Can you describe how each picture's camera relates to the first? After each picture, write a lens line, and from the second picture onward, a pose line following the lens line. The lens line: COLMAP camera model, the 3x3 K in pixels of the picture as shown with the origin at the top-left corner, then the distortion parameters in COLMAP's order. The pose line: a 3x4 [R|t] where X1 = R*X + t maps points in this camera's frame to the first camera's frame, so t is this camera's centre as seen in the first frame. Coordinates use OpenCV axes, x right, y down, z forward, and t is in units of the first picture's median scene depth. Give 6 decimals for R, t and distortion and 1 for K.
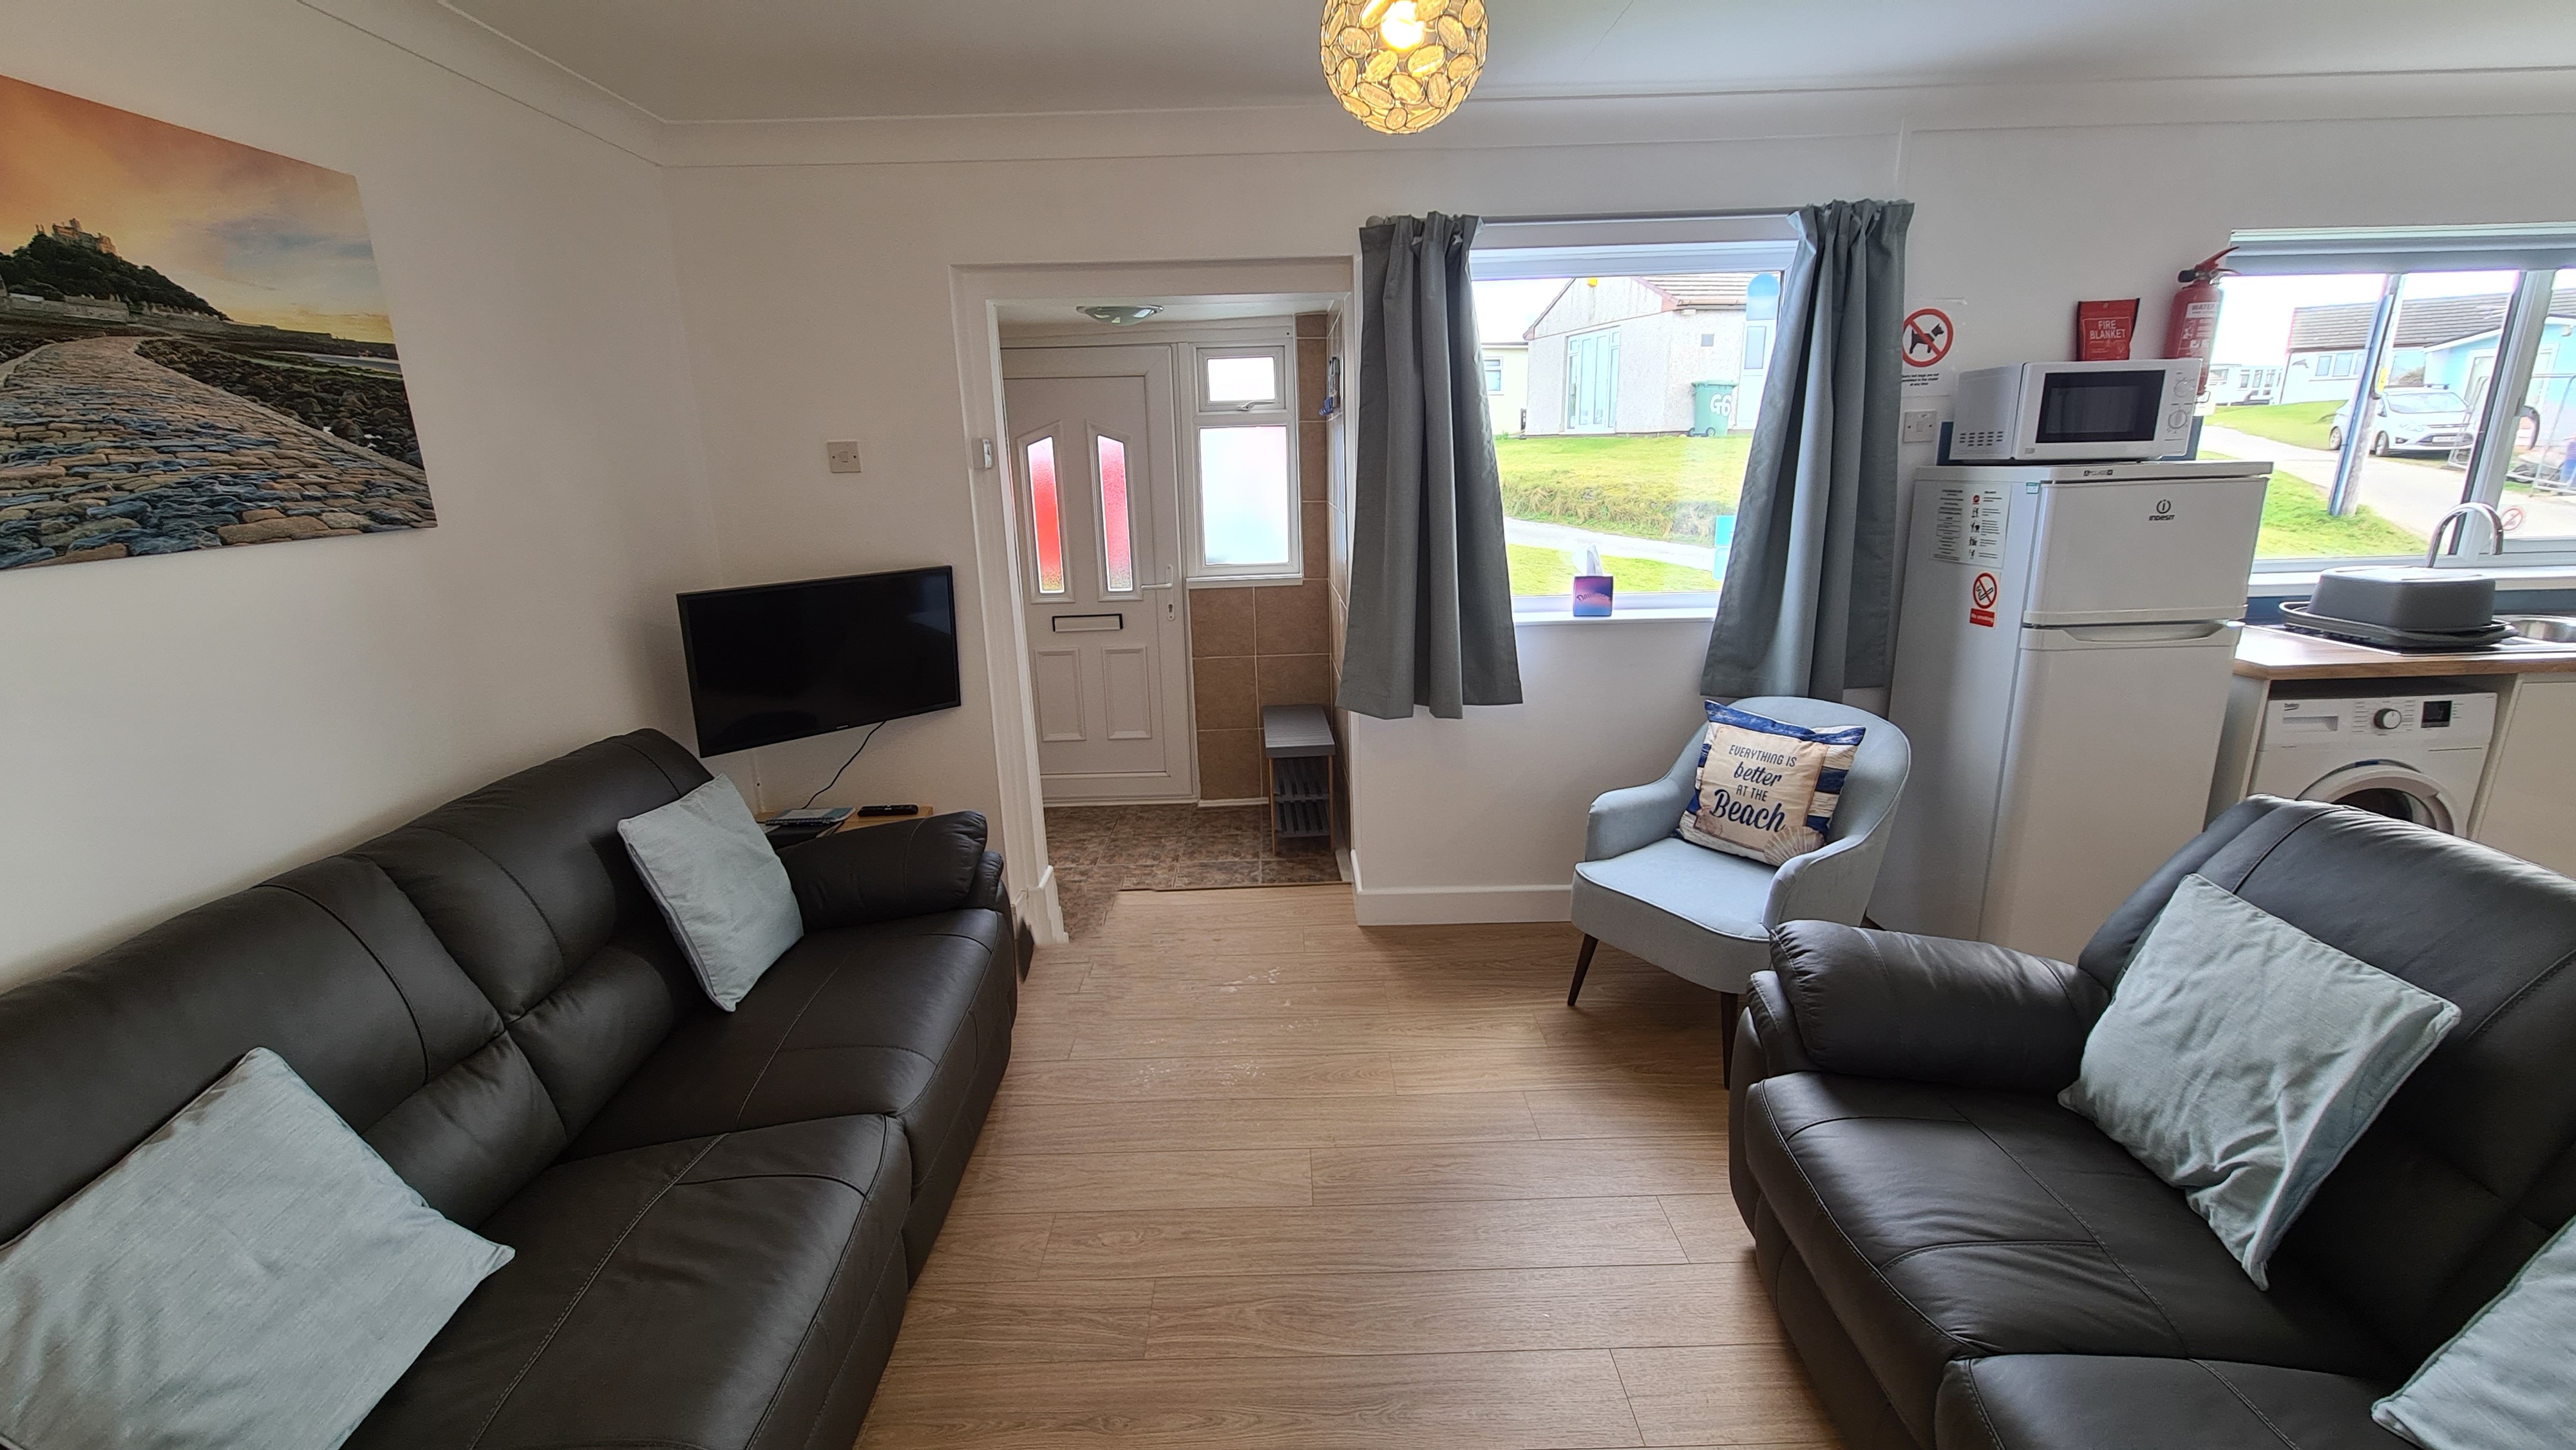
lens RADIAL K [[1128.5, 0, 1301.6], [0, 1128.5, 731.7], [0, 0, 1]] dist [-0.000435, 0.000092]
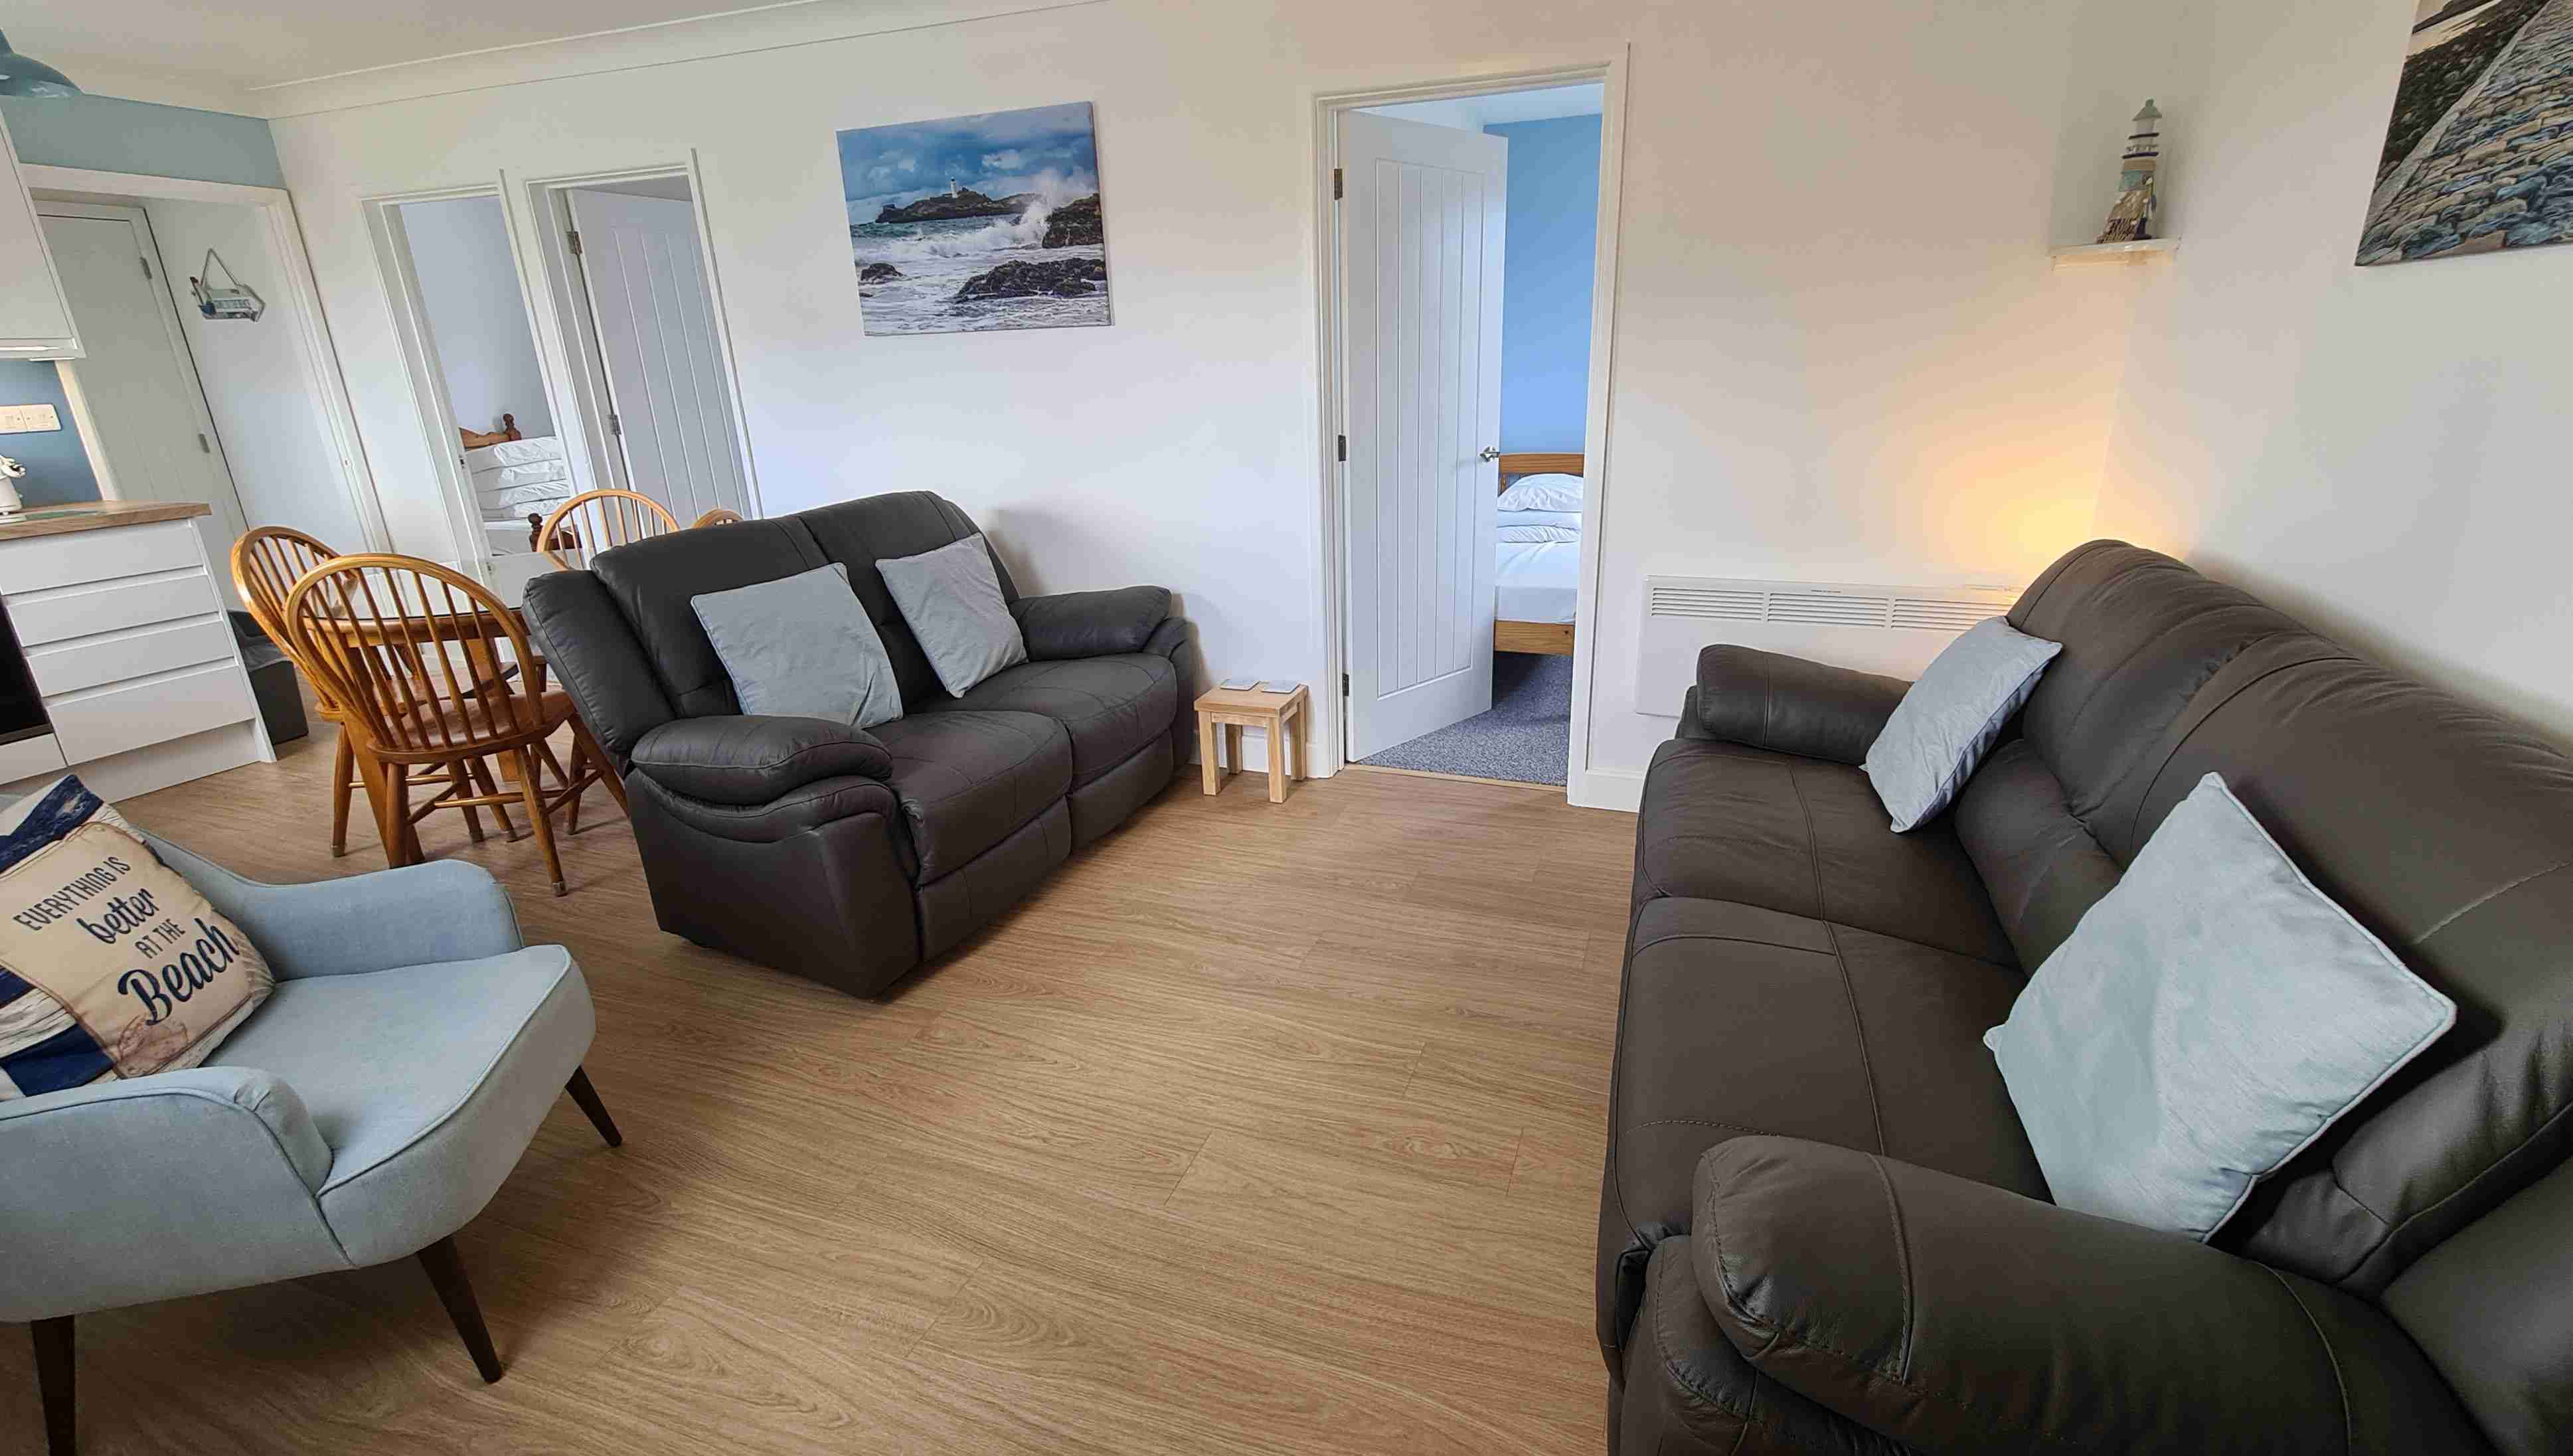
lens RADIAL K [[1127.2, 0, 1300.1], [0, 1127.2, 734.7], [0, 0, 1]] dist [-0.000435, 0.000092]
pose [[-0.935812, -0.068856, 0.345710, -0.377509], [0.133198, 0.838952, 0.527654, -0.325290], [-0.326366, 0.539832, -0.775929, 1.681300]]
